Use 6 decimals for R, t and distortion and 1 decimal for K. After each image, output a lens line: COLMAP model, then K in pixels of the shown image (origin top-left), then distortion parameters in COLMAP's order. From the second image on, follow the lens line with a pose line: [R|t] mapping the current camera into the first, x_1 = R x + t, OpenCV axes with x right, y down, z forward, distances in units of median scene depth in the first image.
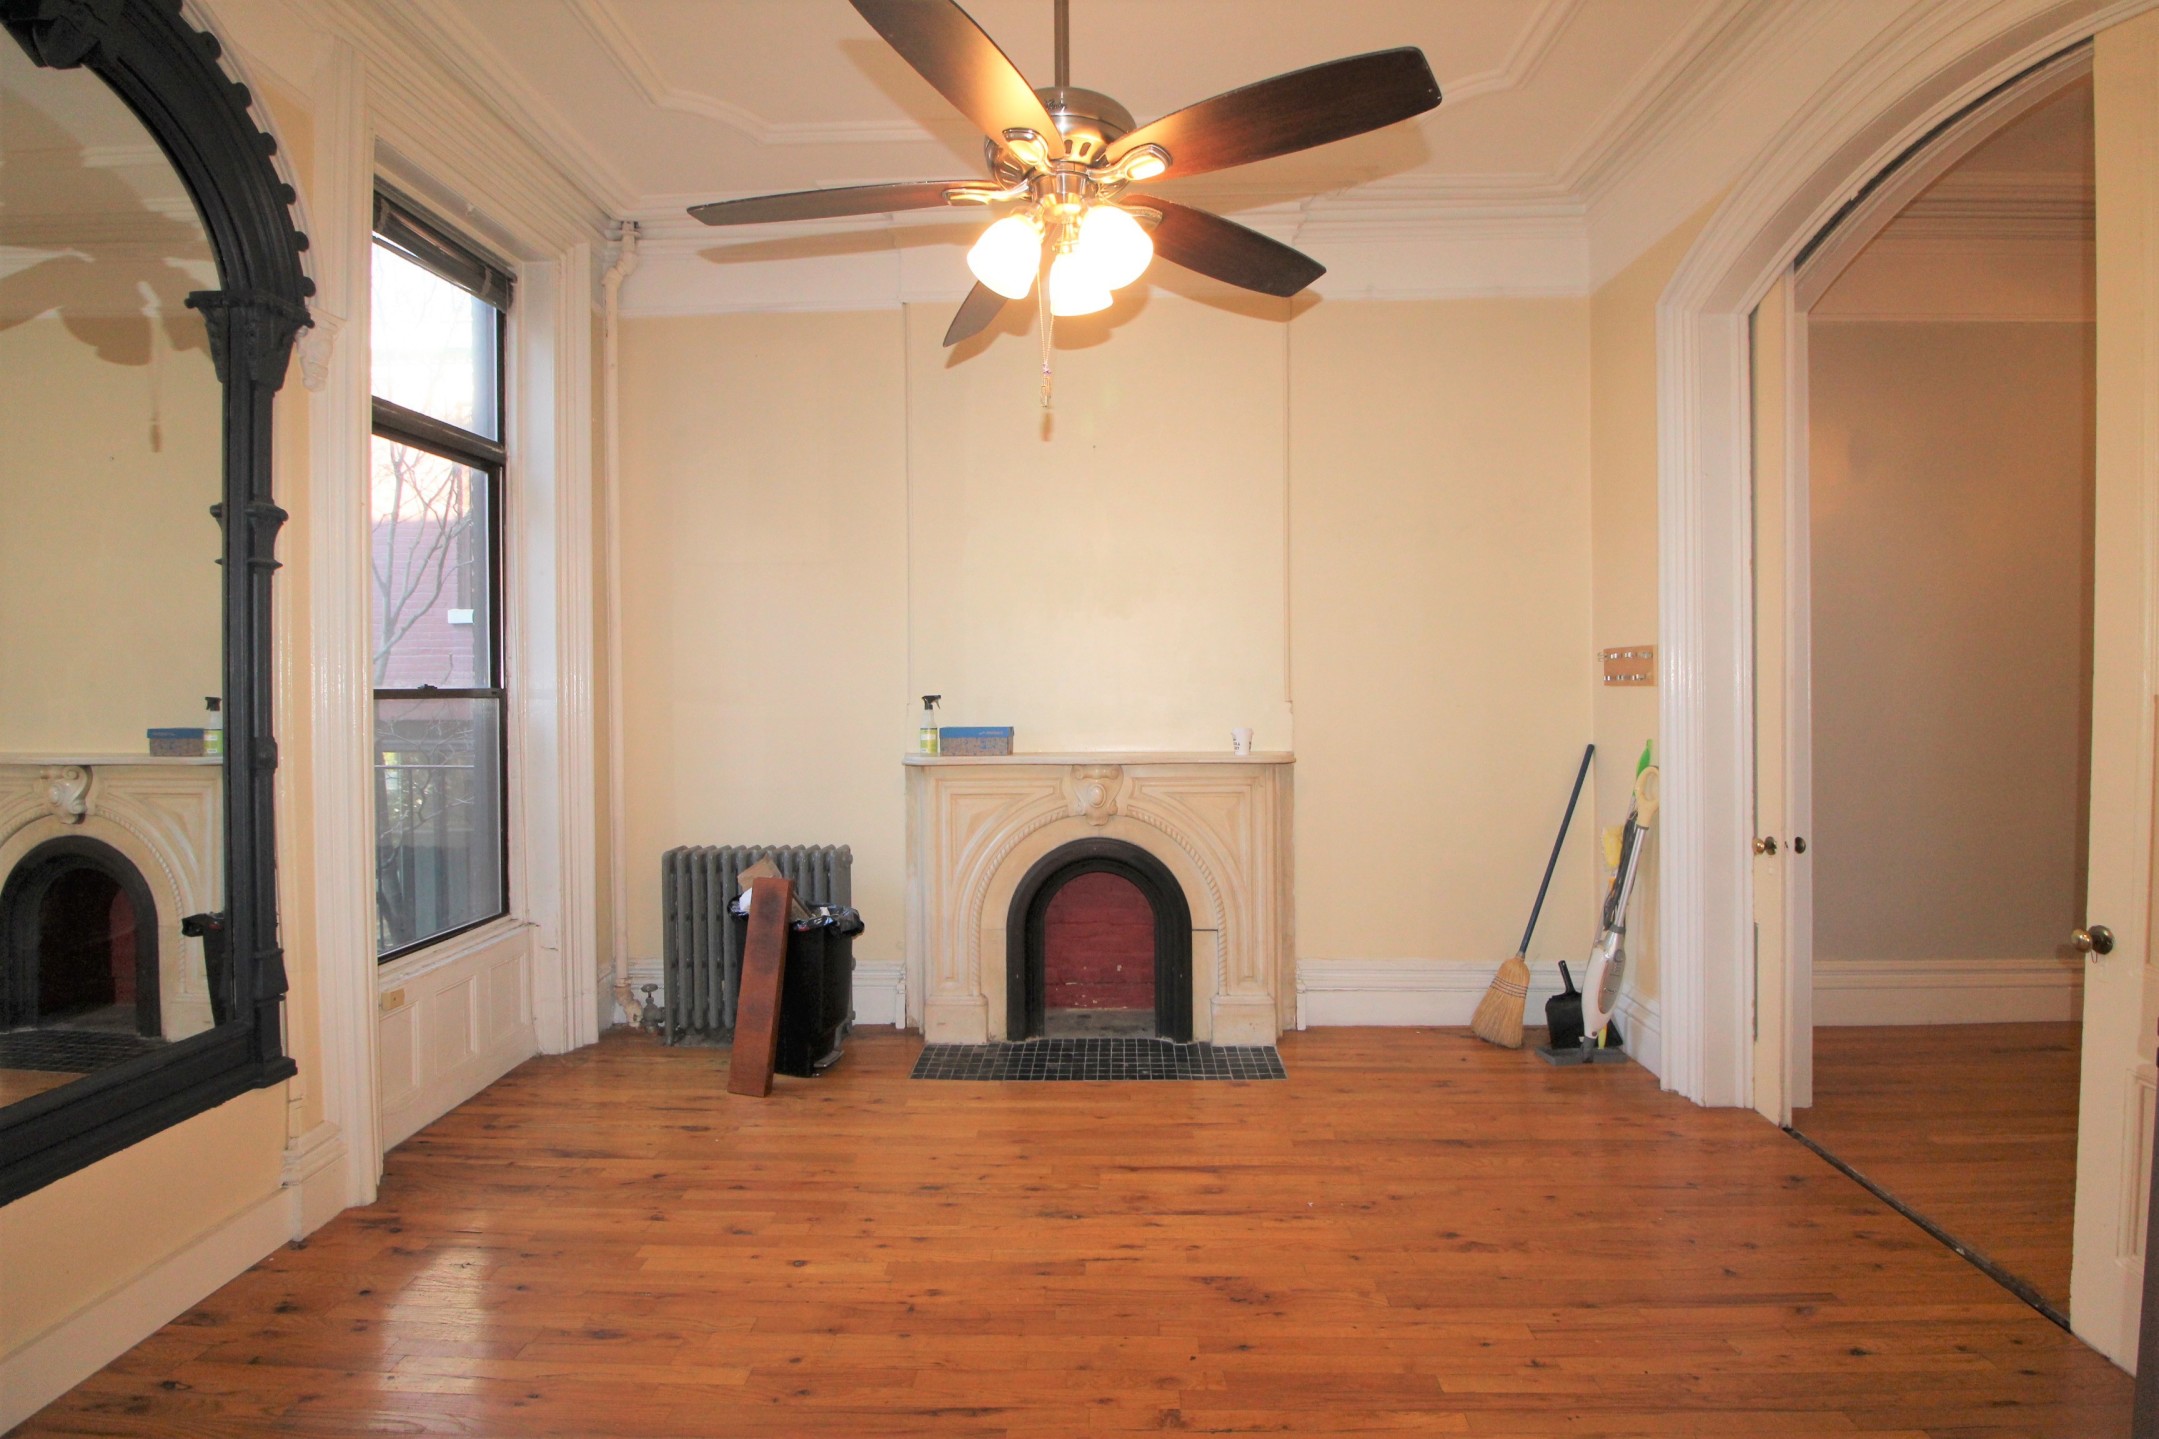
lens RADIAL K [[1002.1, 0, 1088.5], [0, 1002.1, 690.8], [0, 0, 1]] dist [0.004265, -0.014000]
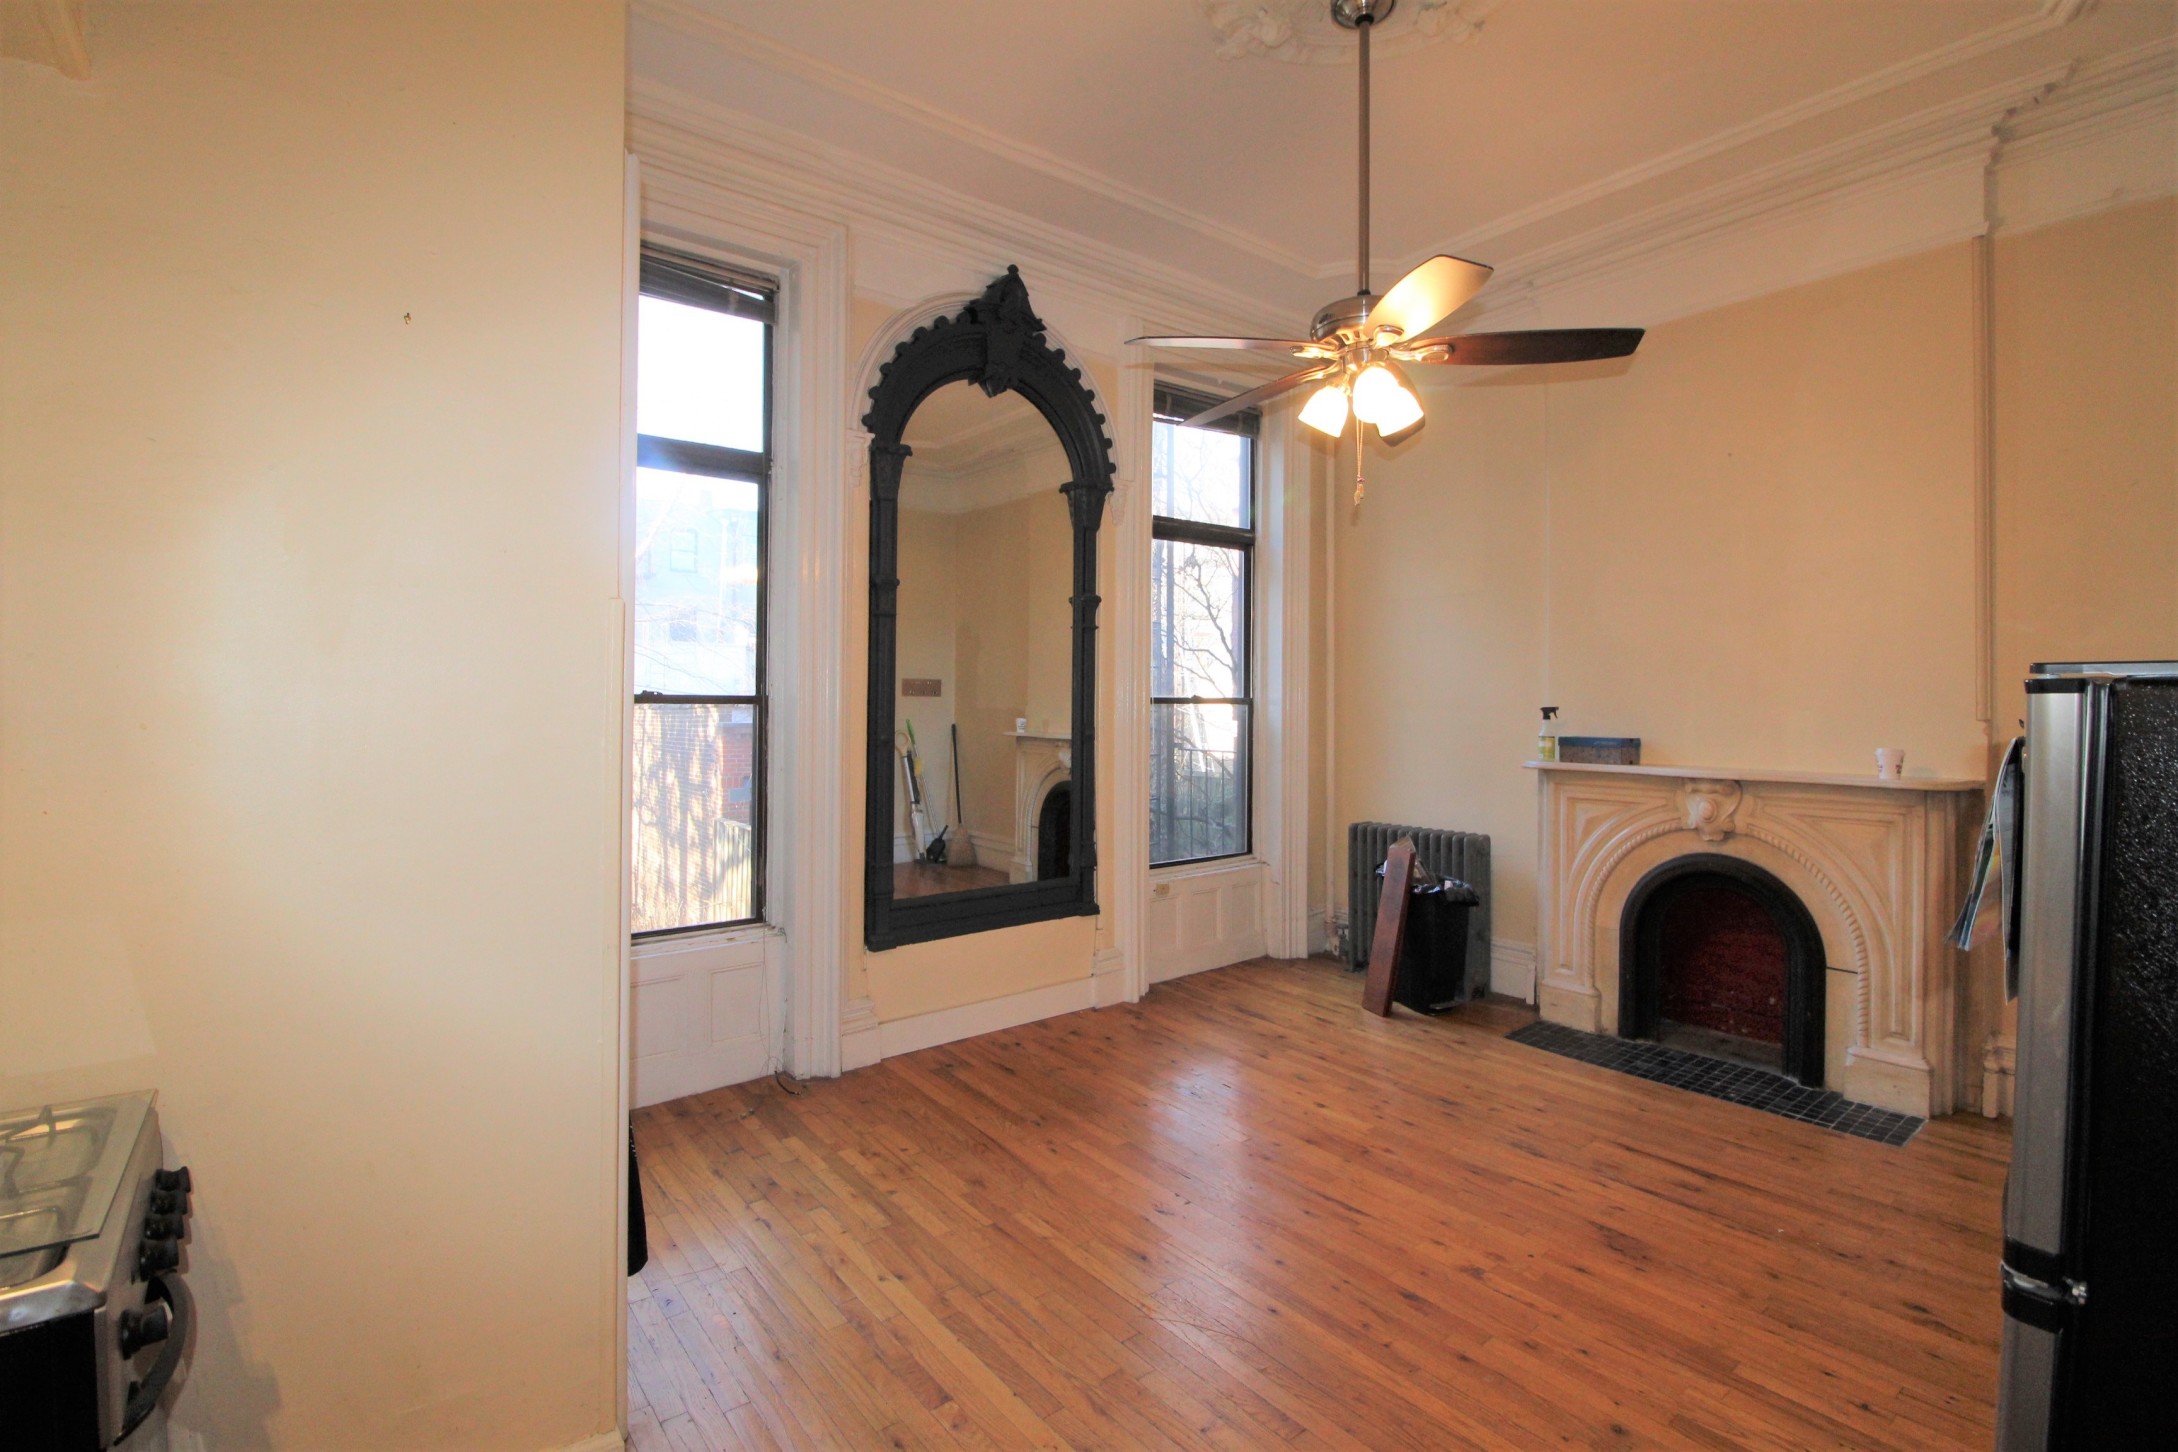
lens RADIAL K [[1010.9, 0, 1098.1], [0, 1010.9, 697.0], [0, 0, 1]] dist [0.004265, -0.014000]
pose [[0.635900, 0.004261, -0.771760, 0.407617], [-0.012052, 0.999918, -0.004410, 0.004573], [0.771677, 0.012106, 0.635899, -0.103458]]
